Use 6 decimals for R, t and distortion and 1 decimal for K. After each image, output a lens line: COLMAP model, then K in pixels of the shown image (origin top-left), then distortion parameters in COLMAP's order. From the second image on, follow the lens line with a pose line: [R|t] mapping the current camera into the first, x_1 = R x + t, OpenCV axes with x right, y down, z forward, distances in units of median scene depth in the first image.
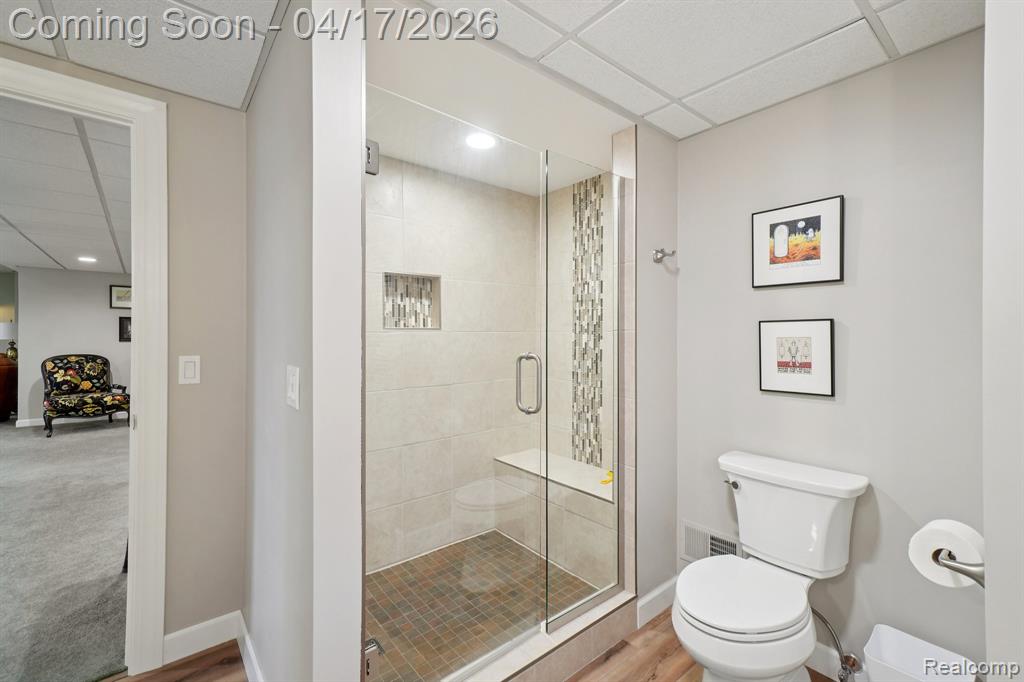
lens RADIAL K [[446.4, 0, 513.9], [0, 446.4, 333.9], [0, 0, 1]] dist [-0.001038, 0.000153]
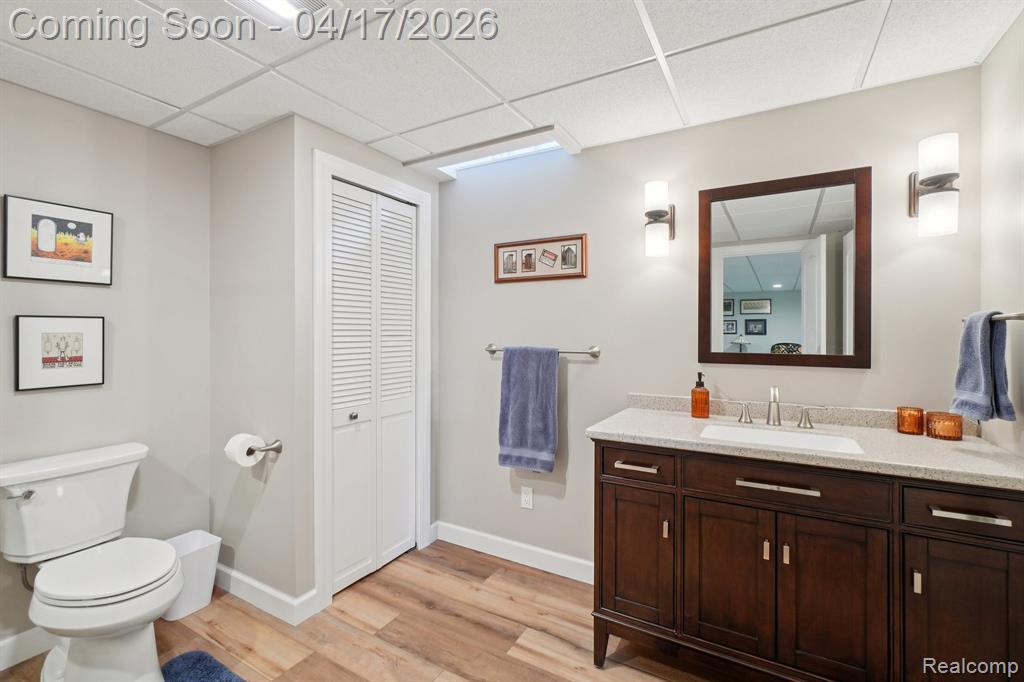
lens RADIAL K [[446.4, 0, 515.3], [0, 446.4, 335.1], [0, 0, 1]] dist [-0.001038, 0.000153]
pose [[-0.340726, -0.005145, 0.940149, -0.701867], [-0.004634, 0.999982, 0.003793, 0.003957], [-0.940151, -0.003064, -0.340743, 0.372160]]
